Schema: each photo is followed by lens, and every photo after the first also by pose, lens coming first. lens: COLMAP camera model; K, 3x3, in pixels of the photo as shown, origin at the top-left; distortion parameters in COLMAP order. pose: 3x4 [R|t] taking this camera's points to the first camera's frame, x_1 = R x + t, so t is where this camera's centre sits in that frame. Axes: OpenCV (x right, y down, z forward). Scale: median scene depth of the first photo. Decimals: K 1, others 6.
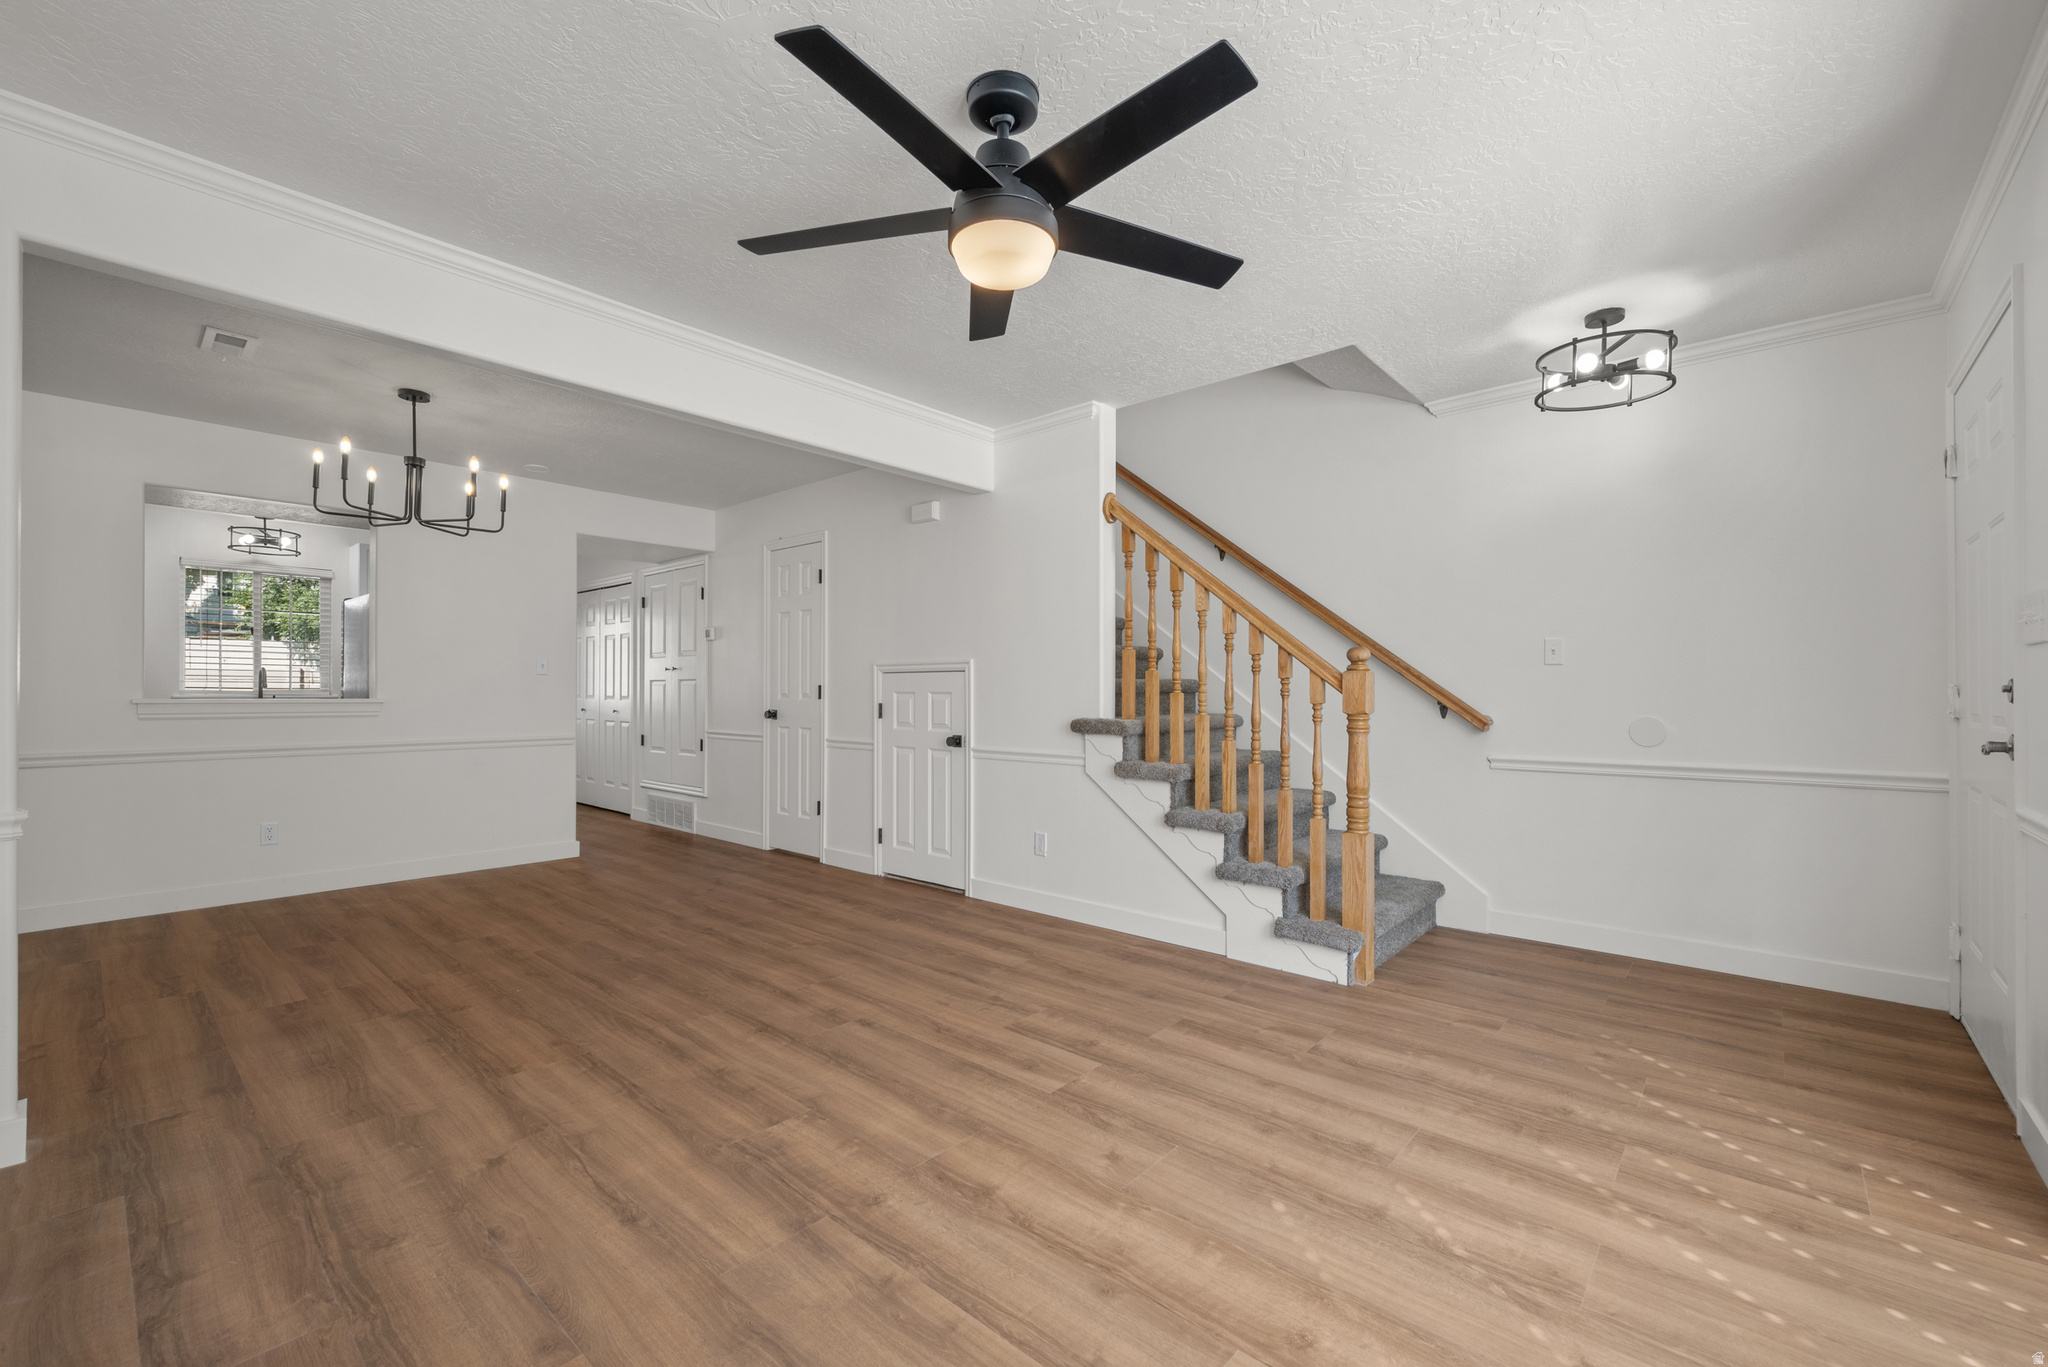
lens RADIAL K [[844.0, 0, 1024.0], [0, 844.0, 683.5], [0, 0, 1]] dist [0.000961, 0.000356]
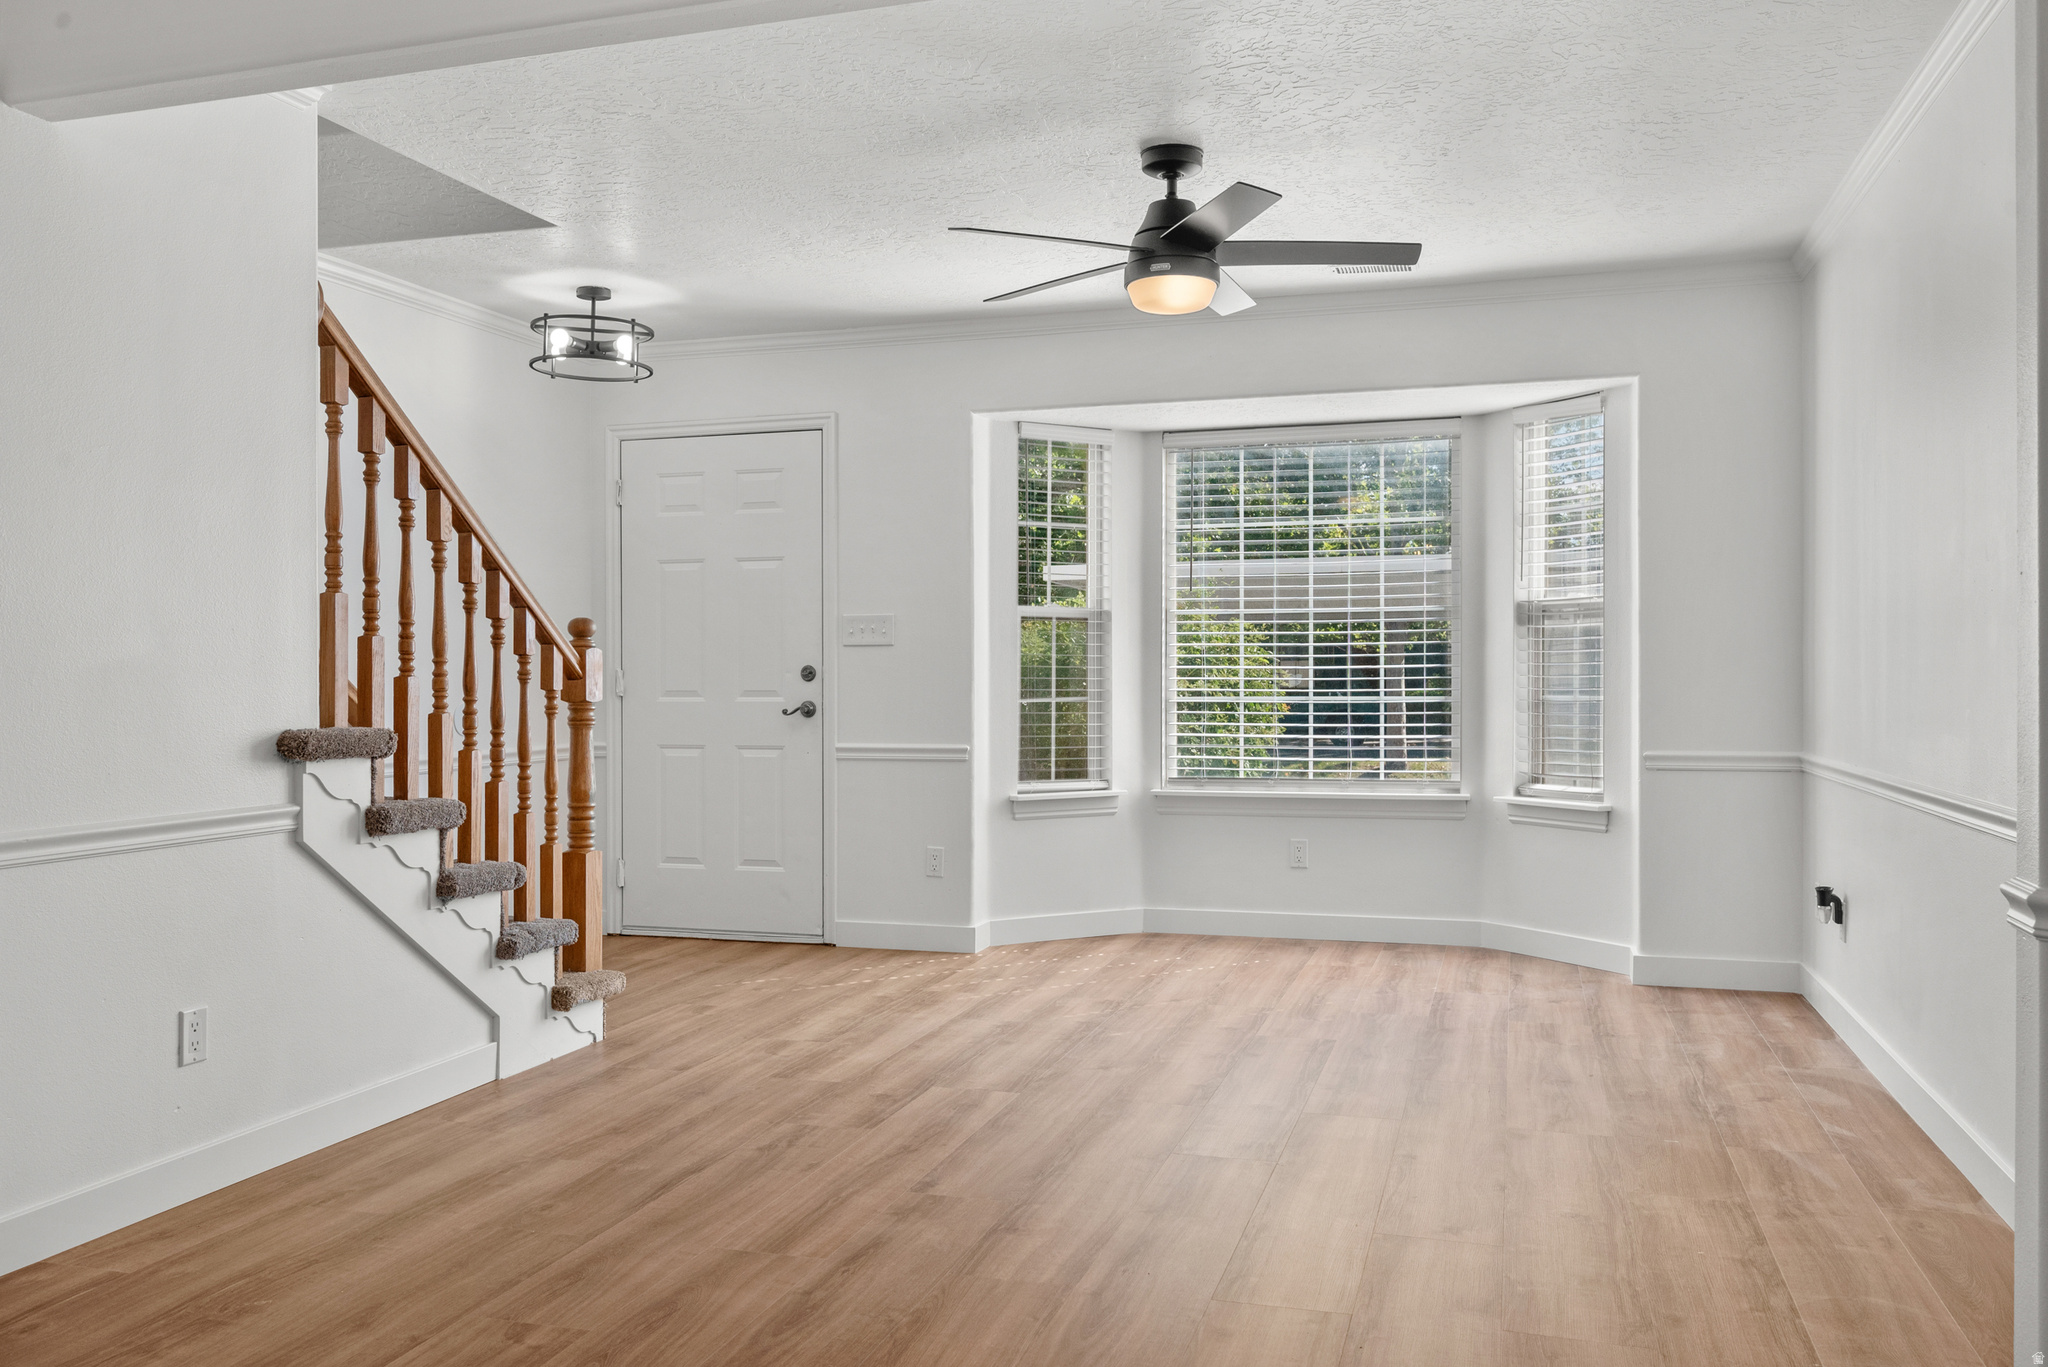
lens RADIAL K [[1647.1, 0, 1024.0], [0, 1647.1, 683.5], [0, 0, 1]] dist [-0.005469, -0.001789]
pose [[-0.422036, -0.001936, 0.906577, -1.380261], [-0.001778, 0.999998, 0.001307, 0.019401], [-0.906577, -0.001061, -0.422039, 1.489857]]
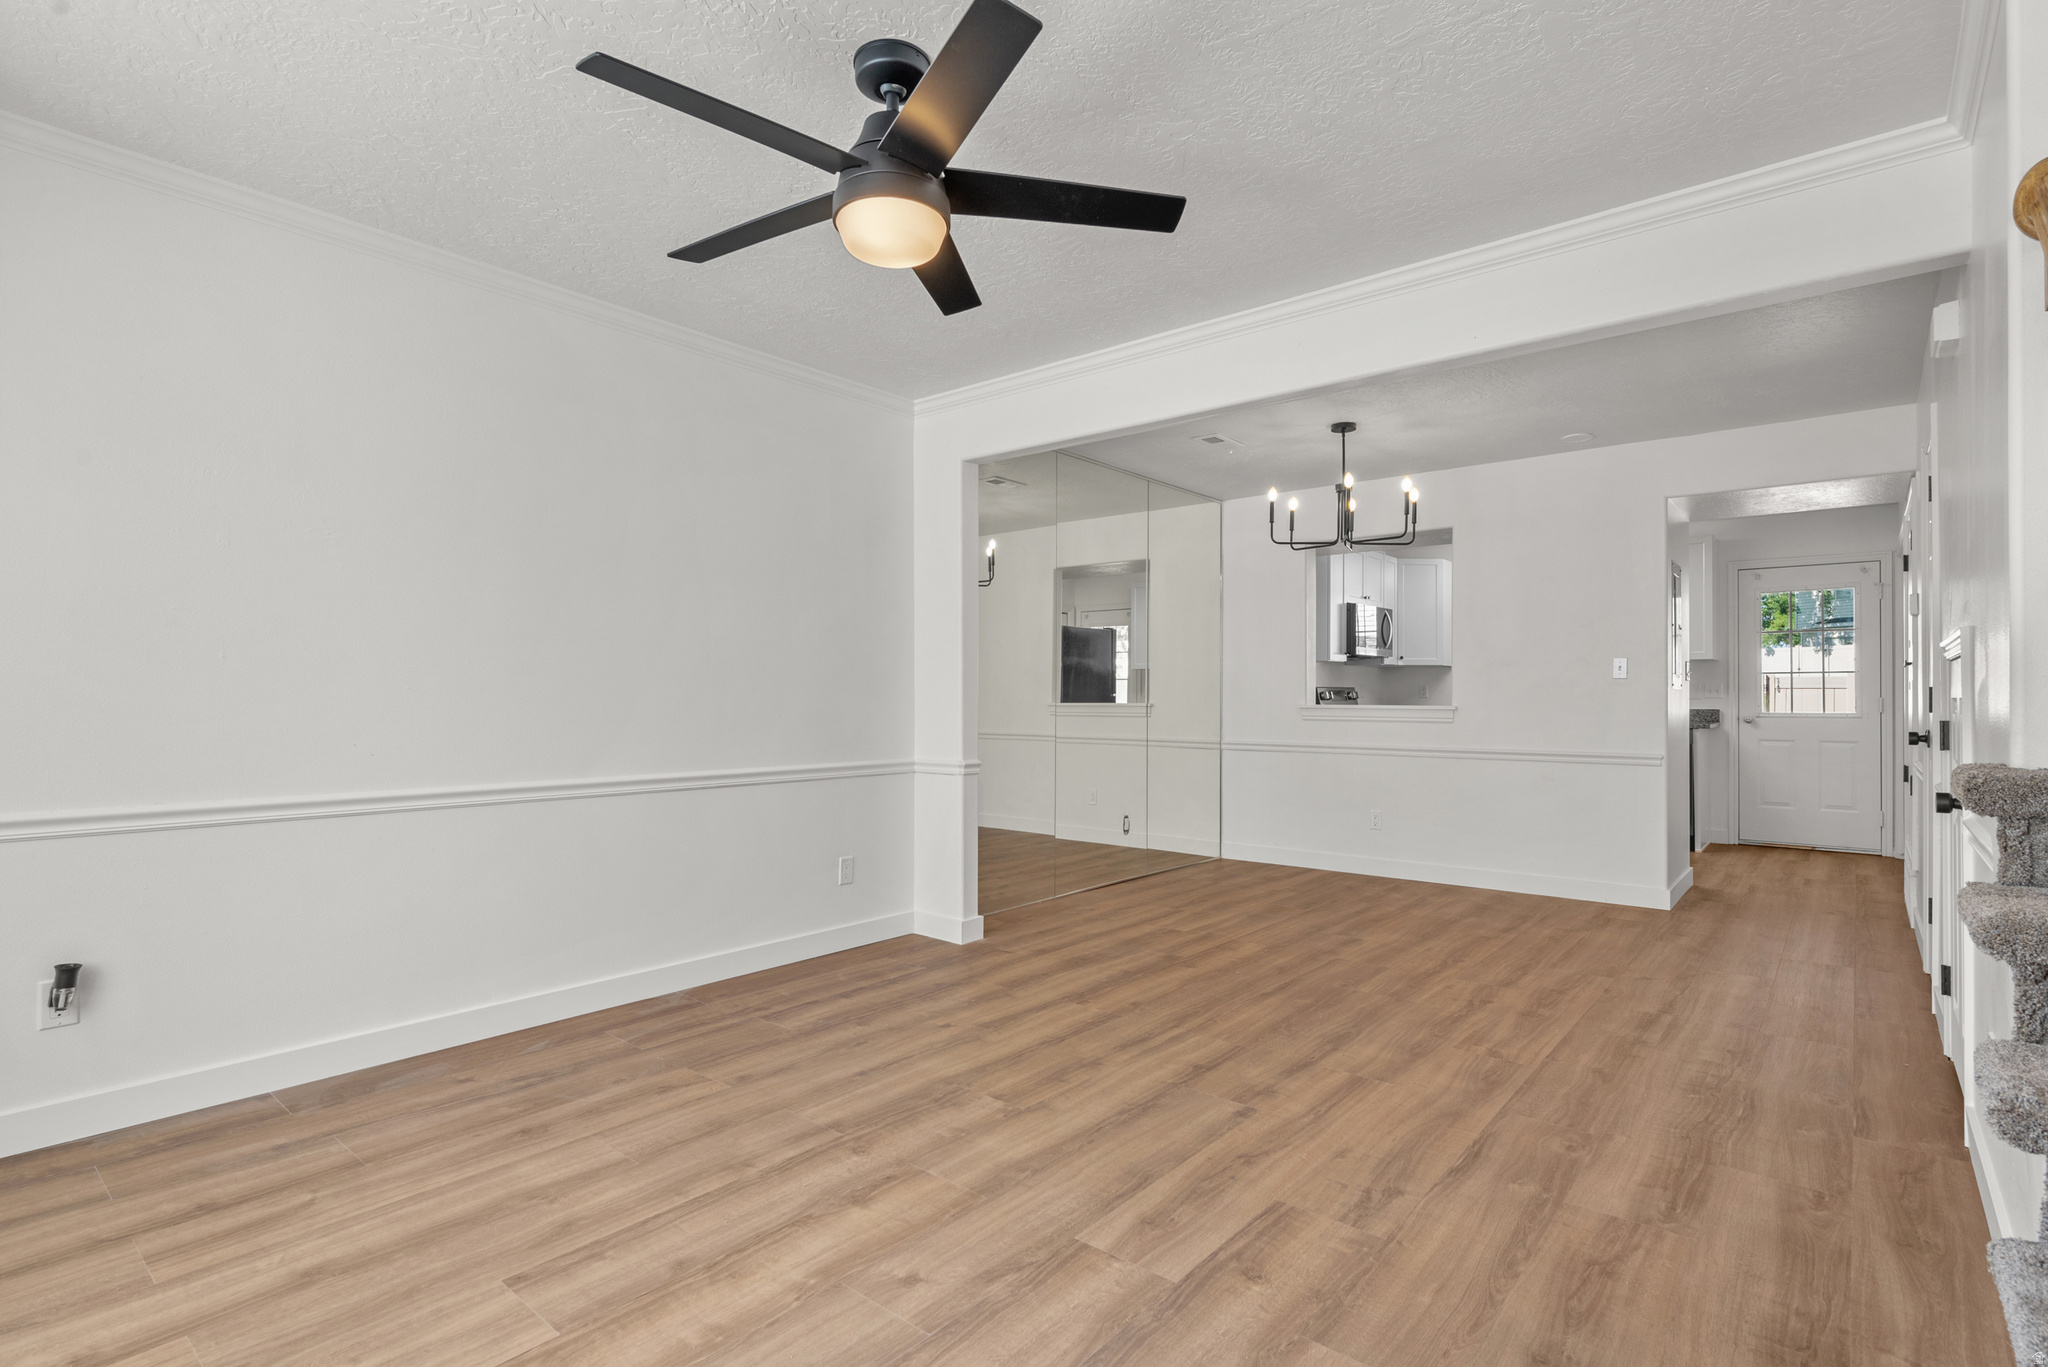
lens RADIAL K [[977.6, 0, 1024.0], [0, 977.6, 683.5], [0, 0, 1]] dist [-0.002609, -0.000356]
pose [[0.031024, -0.015697, -0.999395, 0.750025], [0.007655, 0.999851, -0.015466, 0.009733], [0.999489, -0.007170, 0.031139, 0.782096]]
